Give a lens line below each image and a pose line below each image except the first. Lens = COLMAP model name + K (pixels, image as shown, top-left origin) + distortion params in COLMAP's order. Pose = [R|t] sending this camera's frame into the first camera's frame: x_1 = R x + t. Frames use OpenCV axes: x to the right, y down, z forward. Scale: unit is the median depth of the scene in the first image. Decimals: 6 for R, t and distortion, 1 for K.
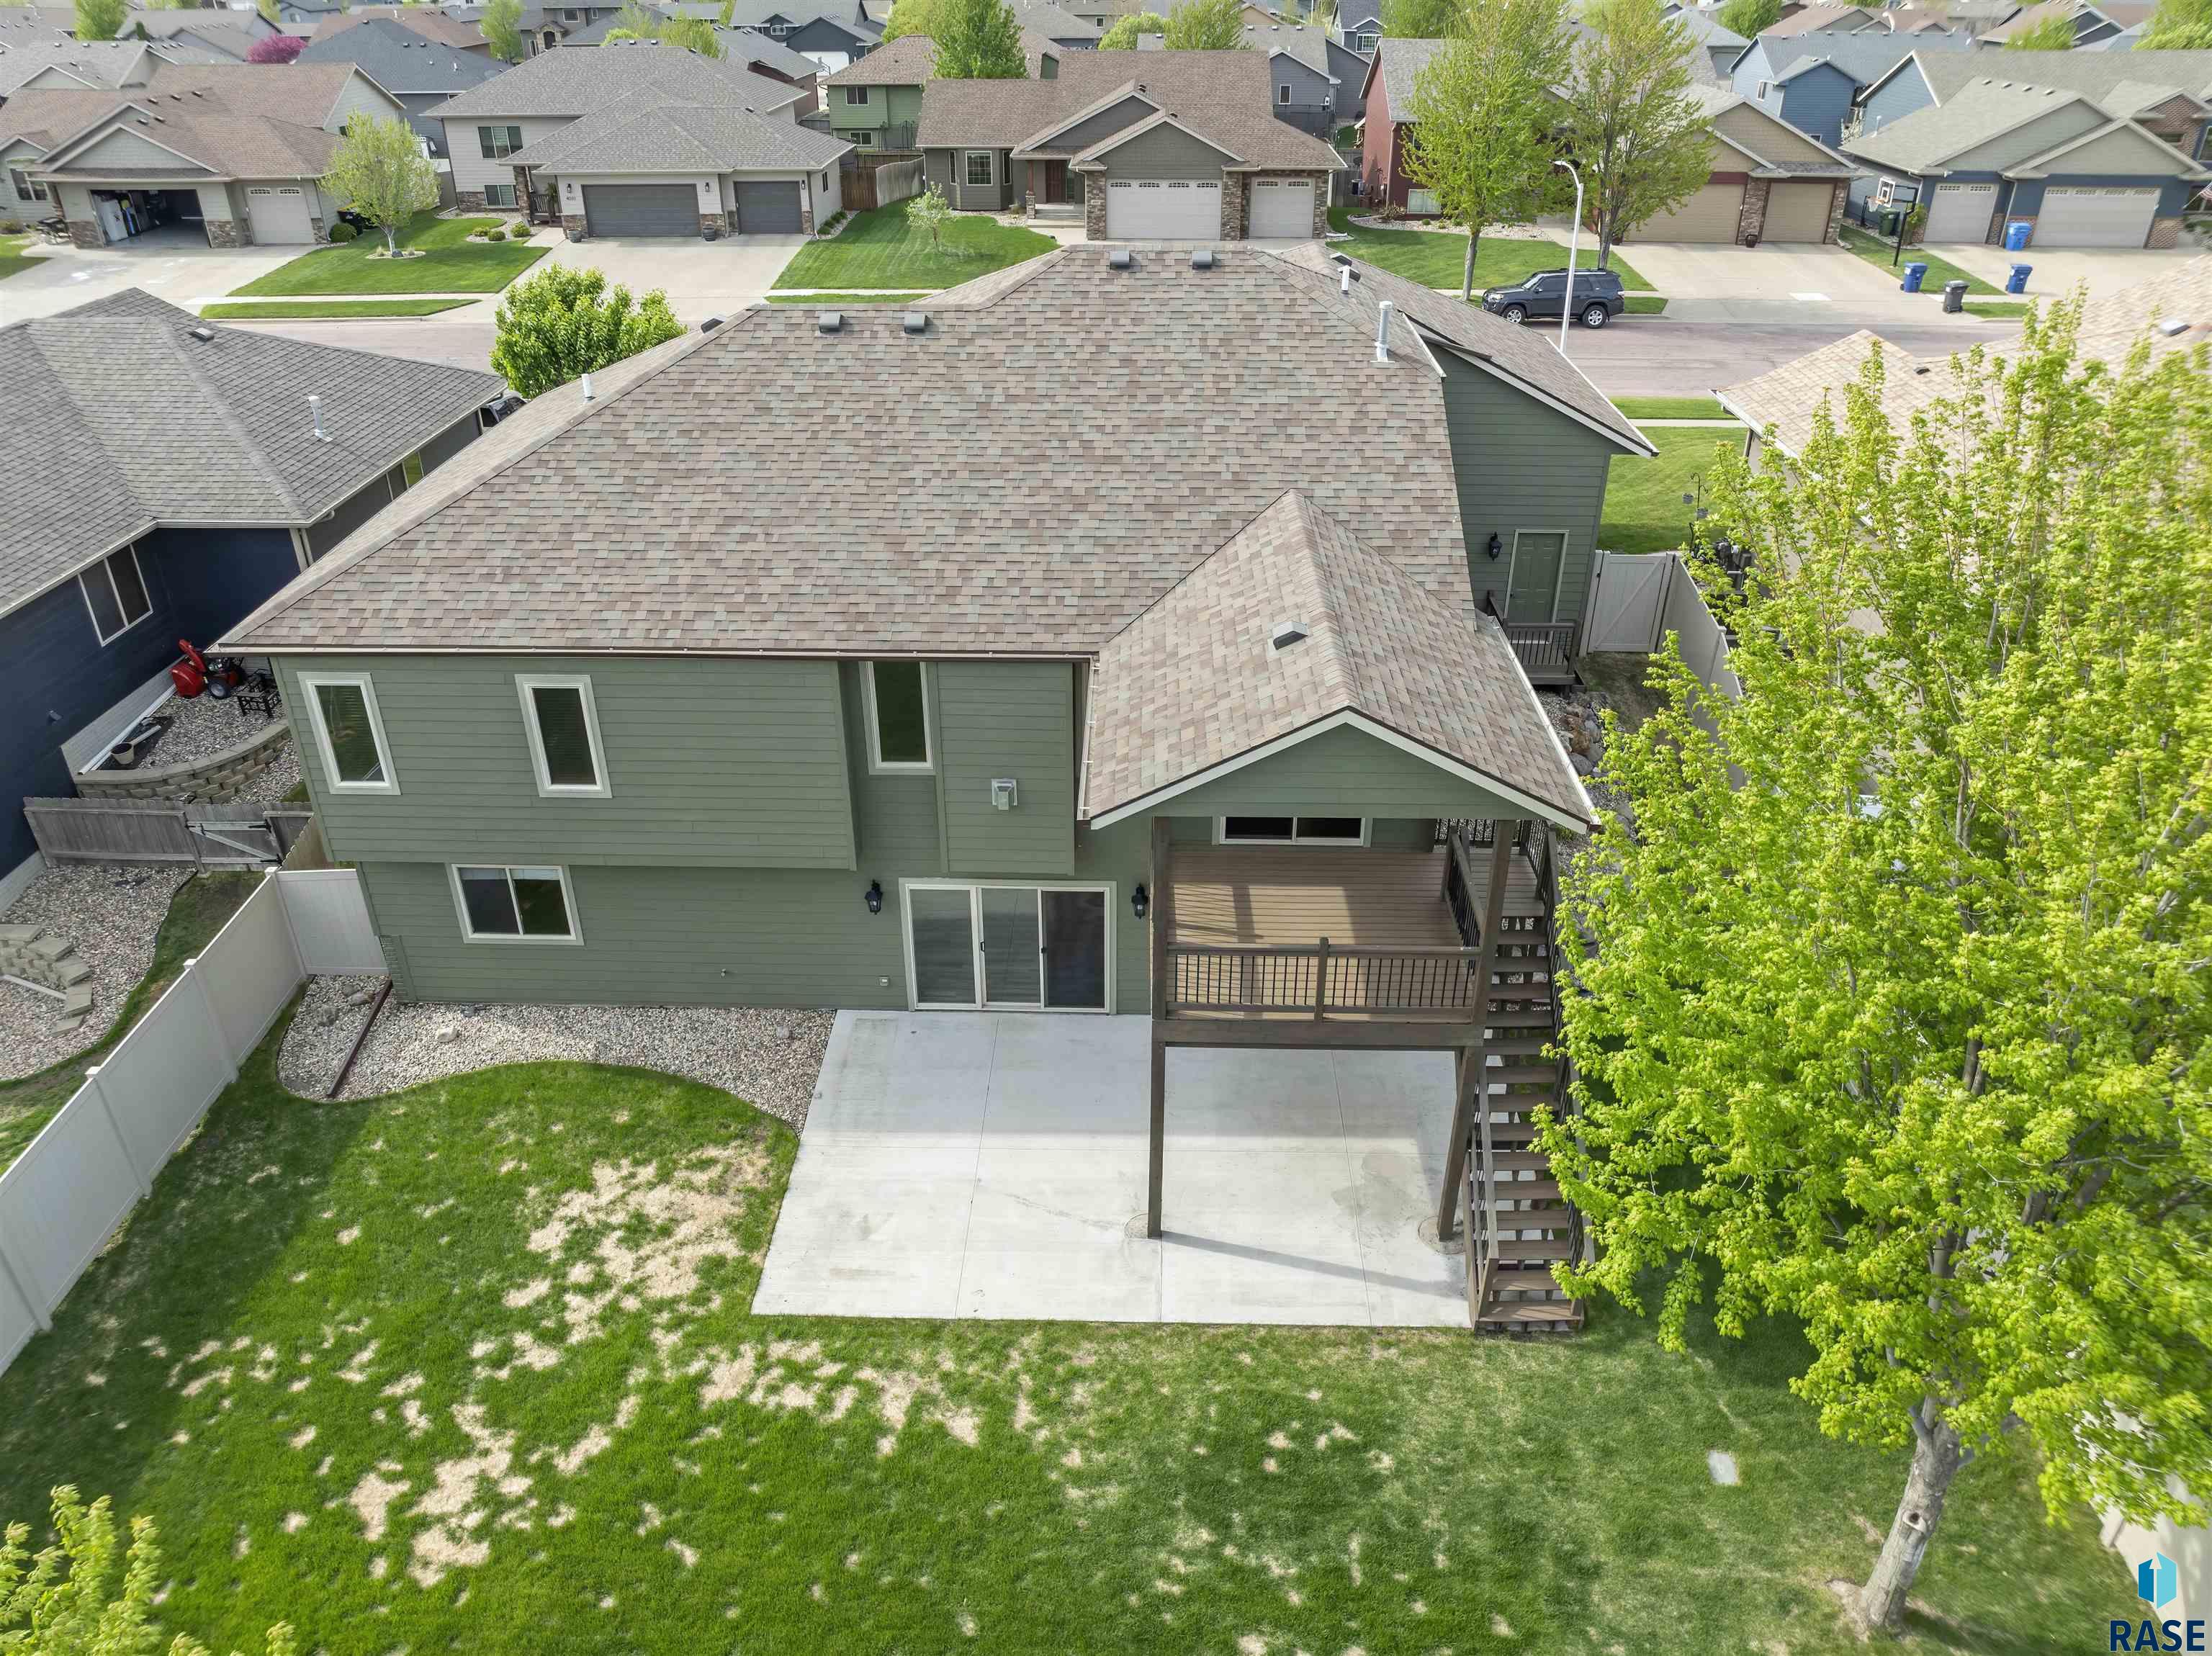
lens RADIAL K [[1556.1, 0, 1095.3], [0, 1556.1, 822.2], [0, 0, 1]] dist [-0.037476, 0.005301]
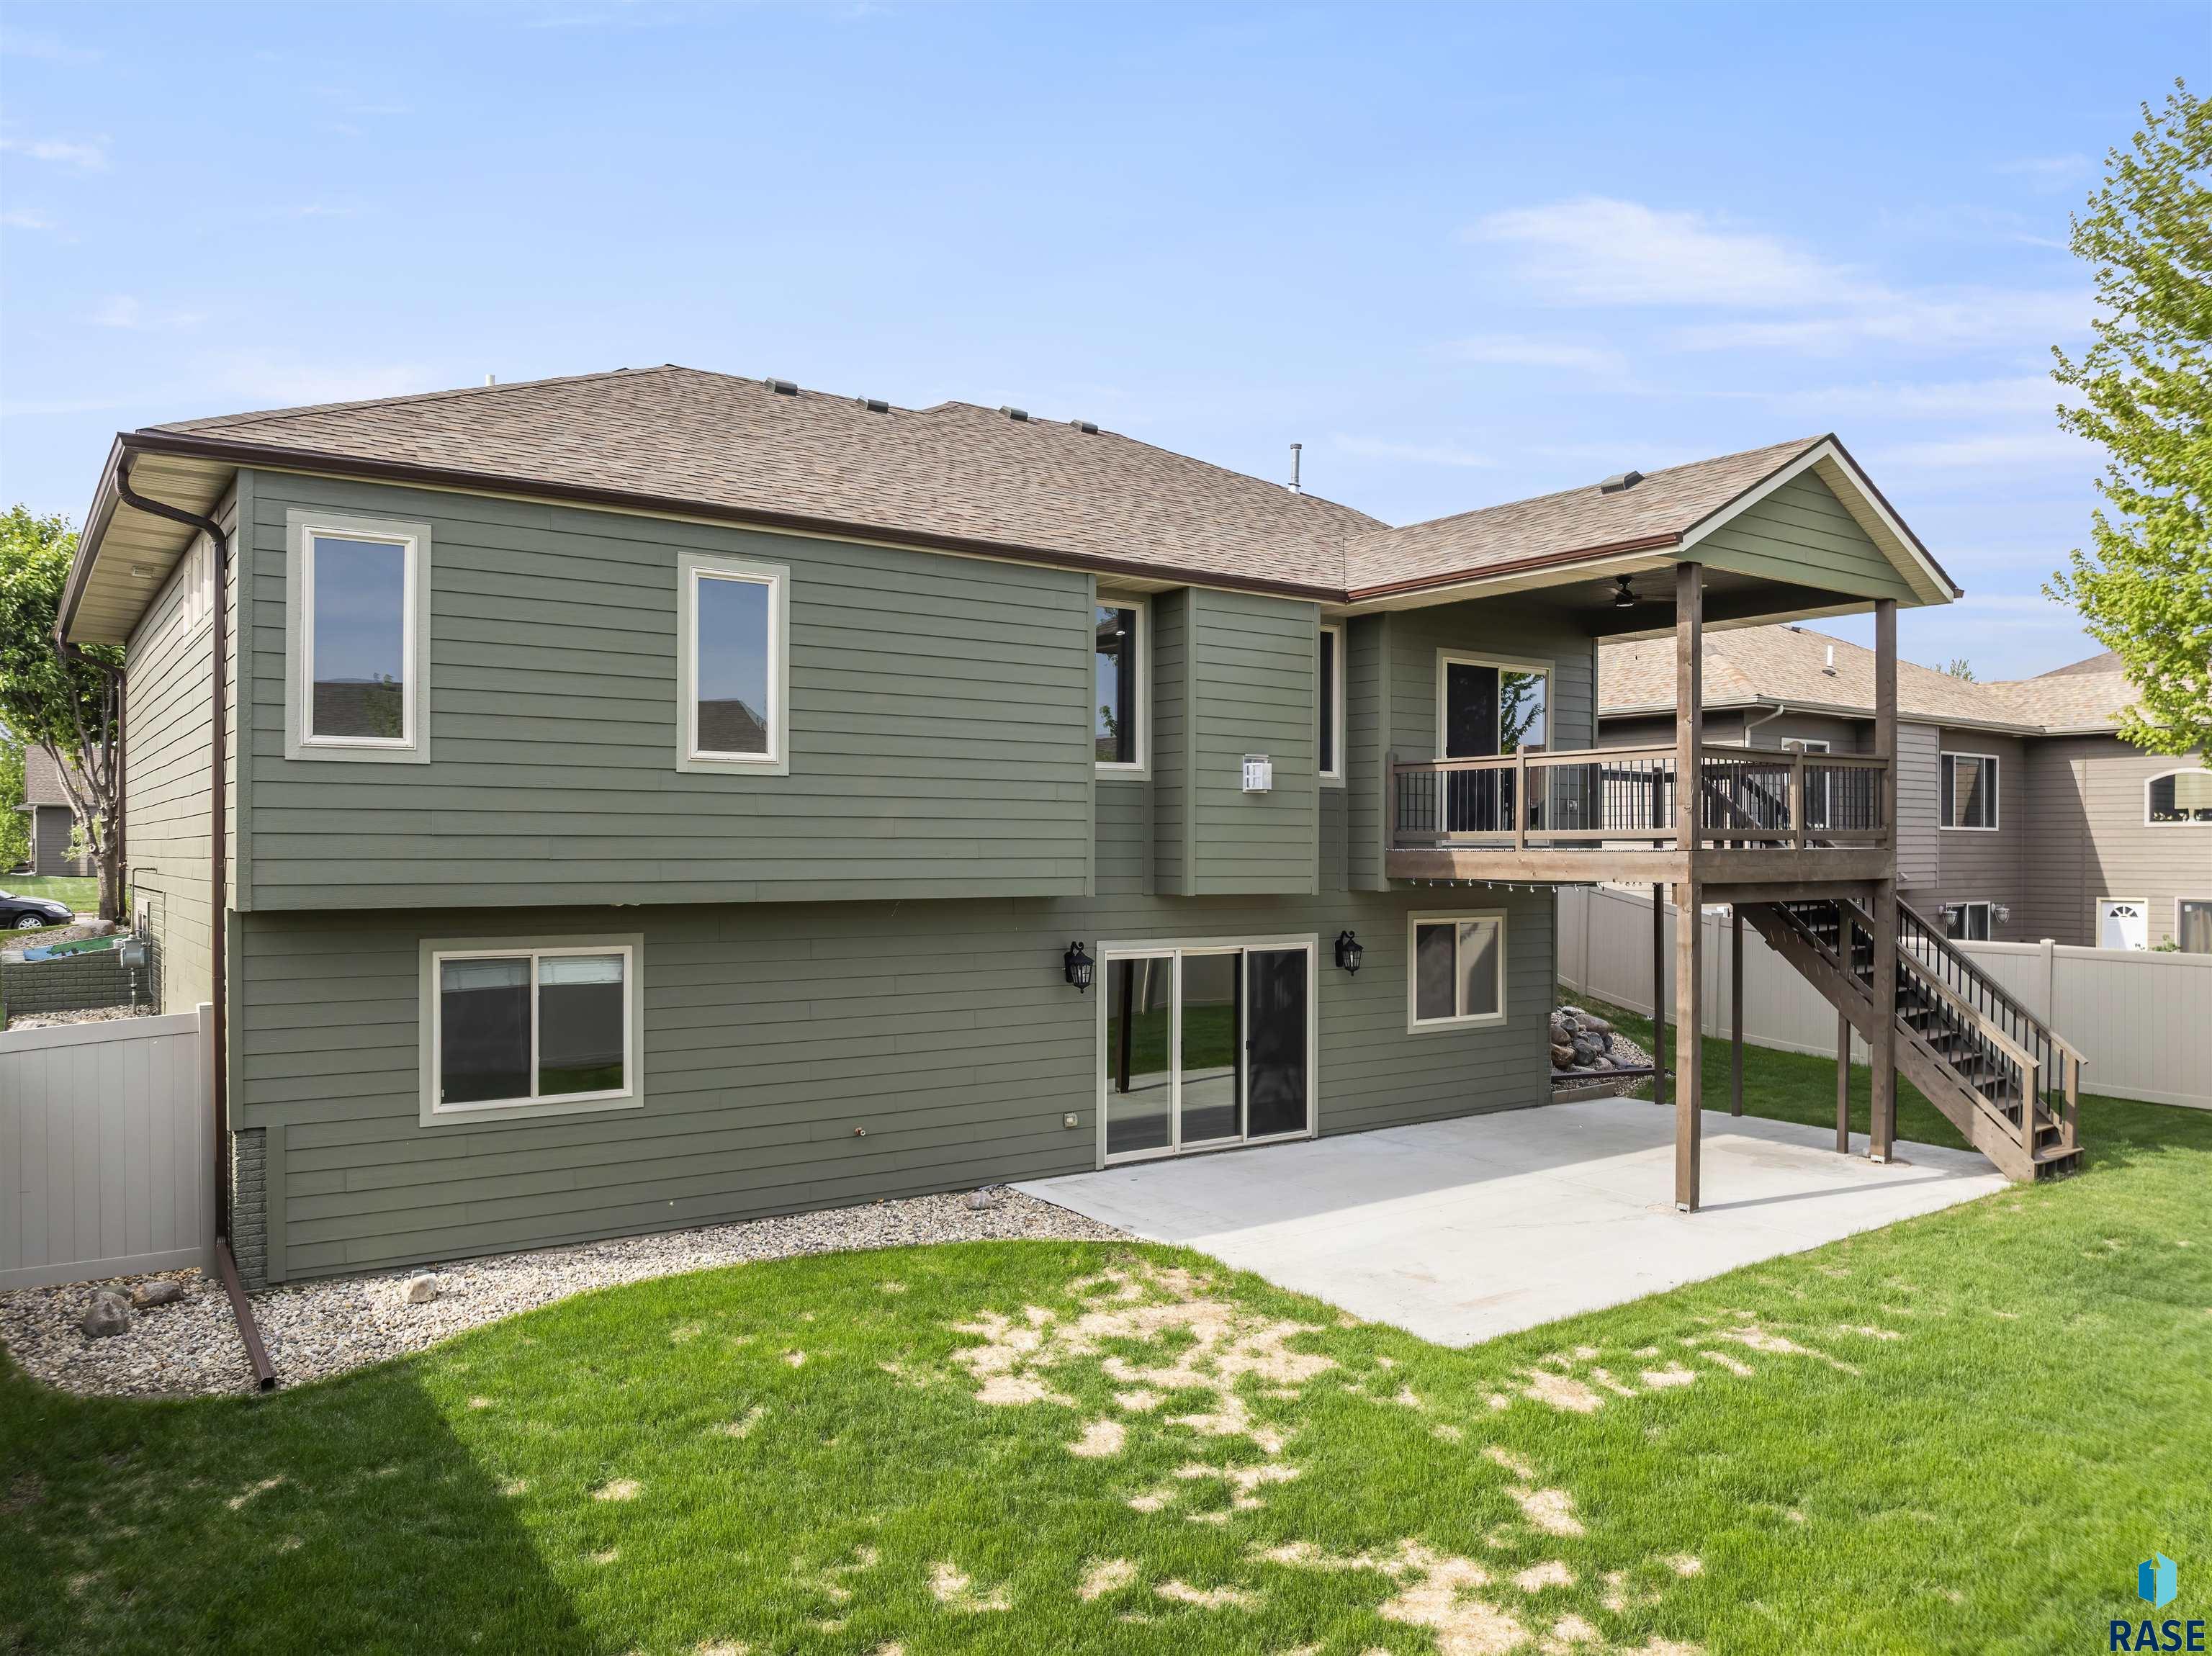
lens RADIAL K [[1568.1, 0, 1094.3], [0, 1568.1, 849.9], [0, 0, 1]] dist [-0.034794, -0.003290]
pose [[0.794853, 0.003369, 0.606793, -0.690463], [0.299598, 0.867422, -0.397266, 0.349204], [-0.527684, 0.497562, 0.688463, 0.581184]]
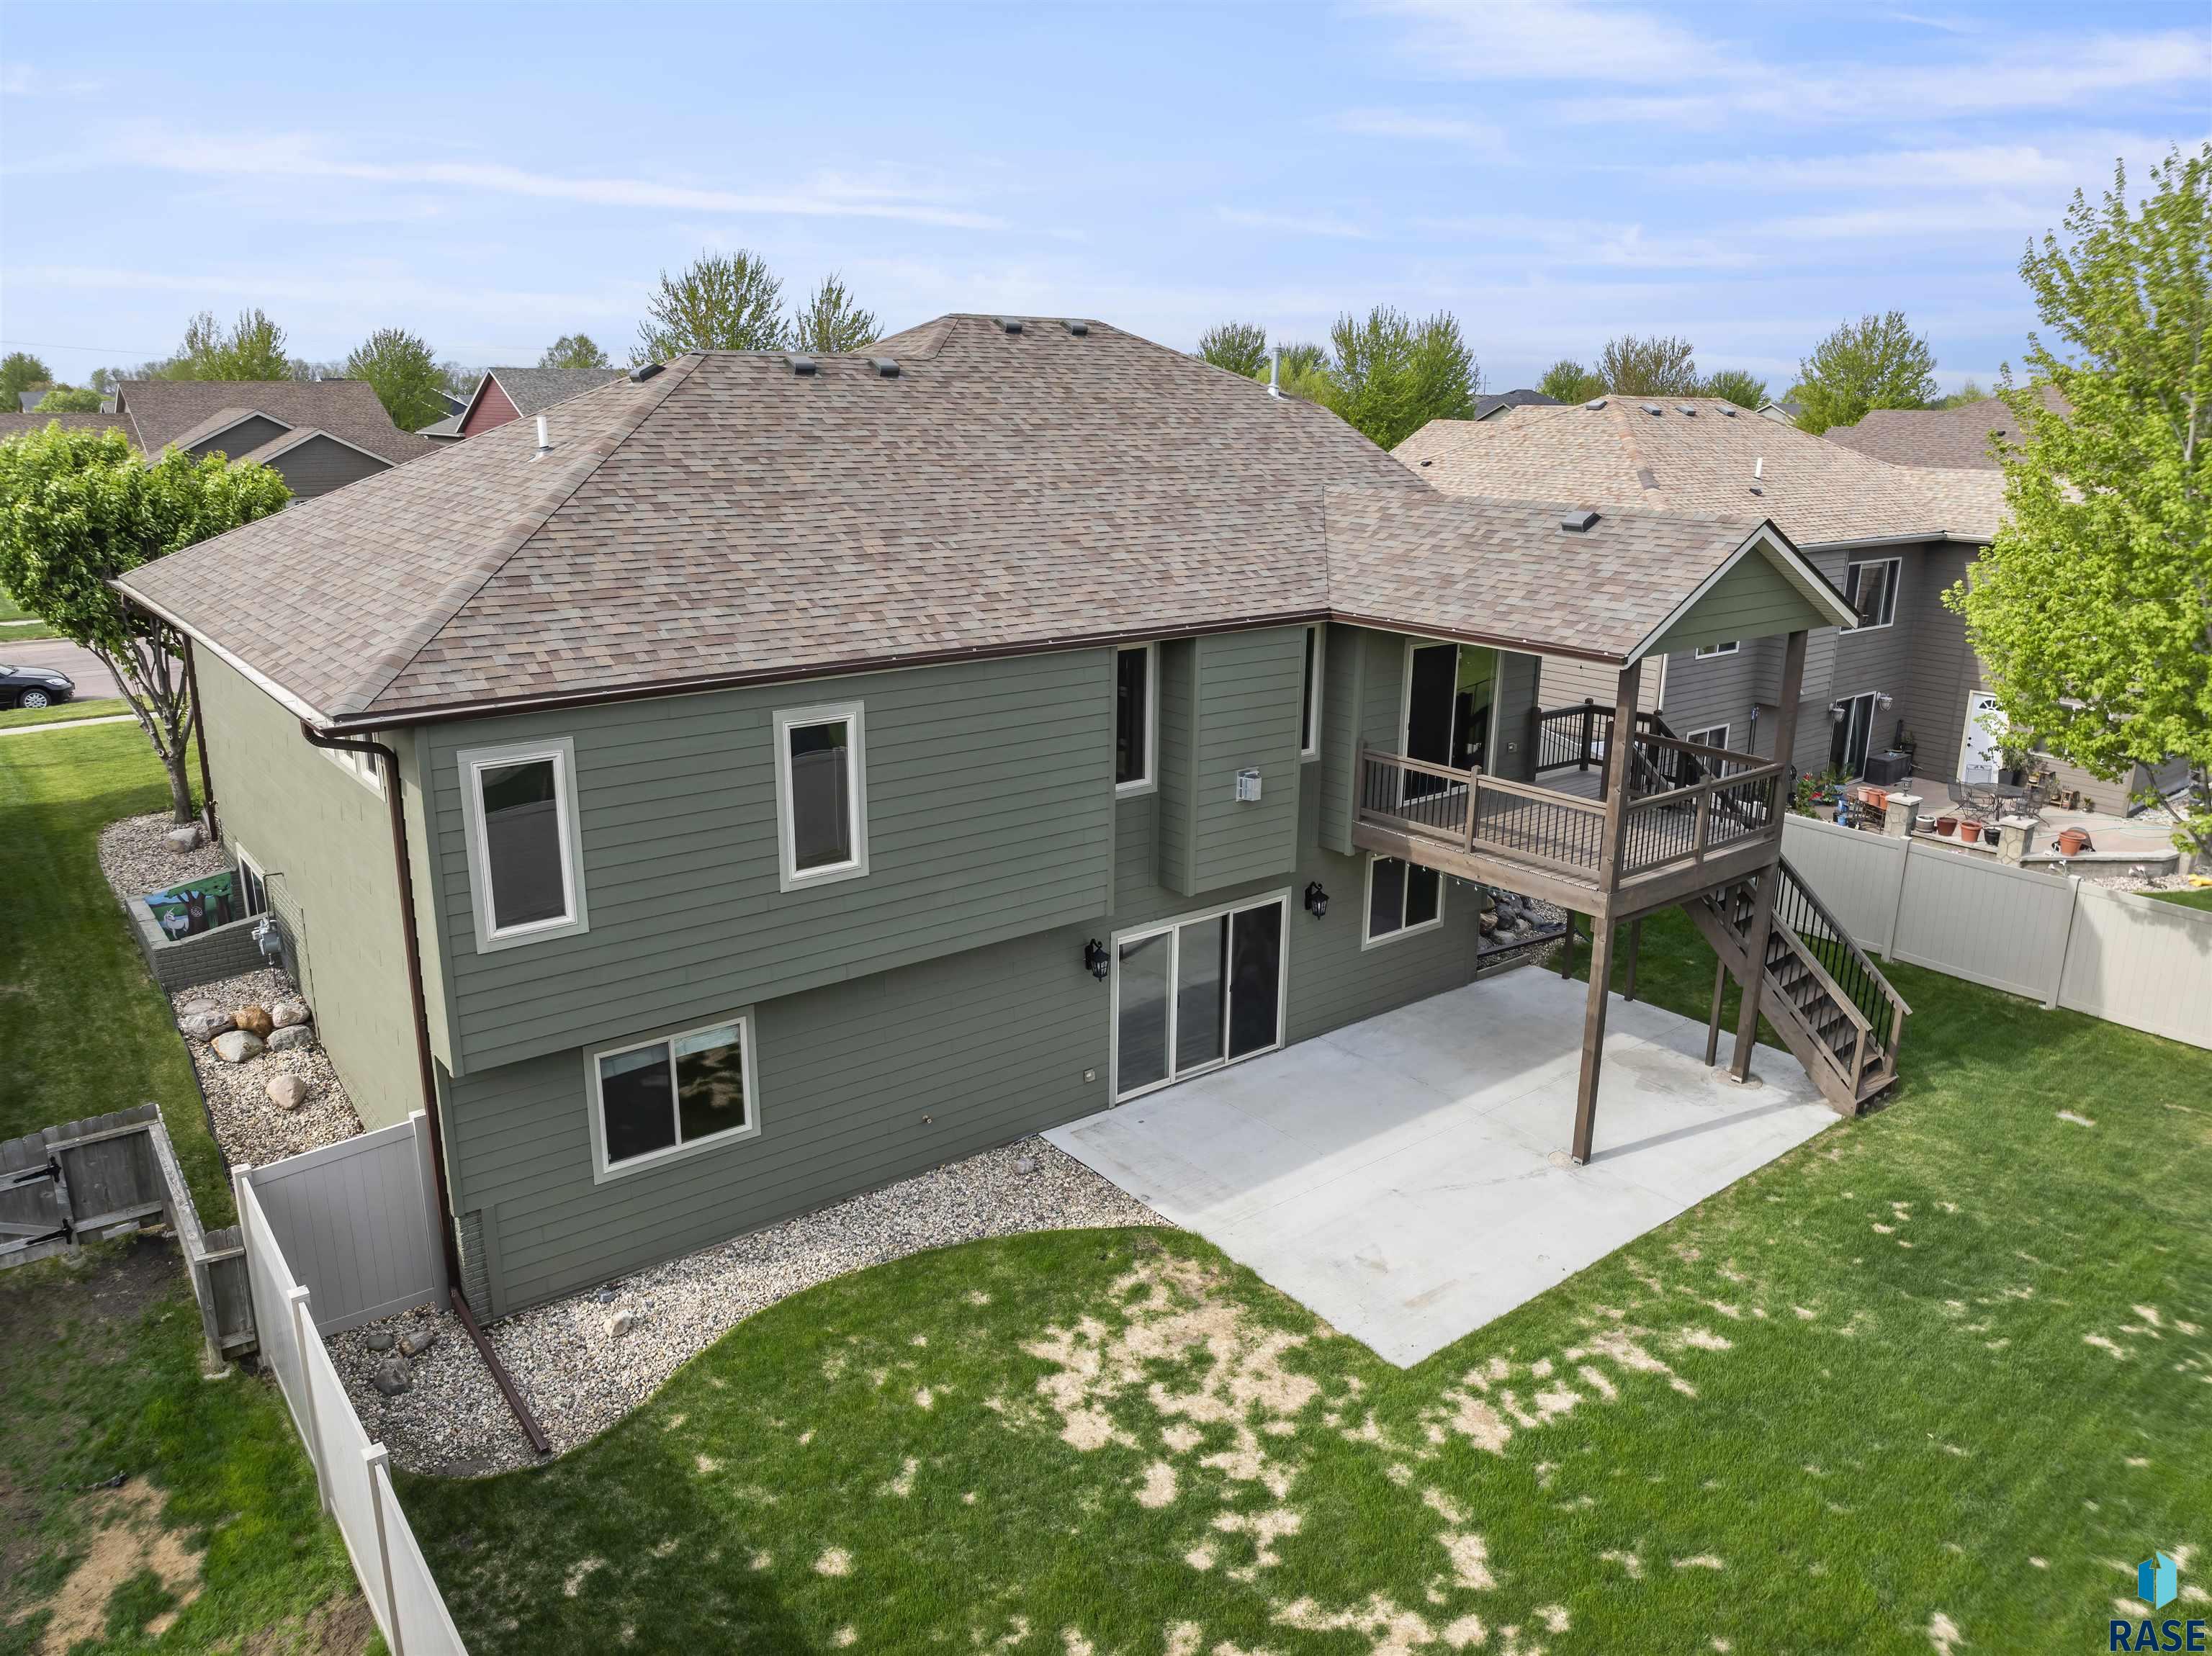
lens RADIAL K [[1556.1, 0, 1095.3], [0, 1556.1, 822.2], [0, 0, 1]] dist [-0.037476, 0.005301]
pose [[0.762821, -0.163007, 0.625726, -0.800295], [0.314090, 0.939278, -0.138217, 0.114572], [-0.565201, 0.301969, 0.767700, 0.399239]]
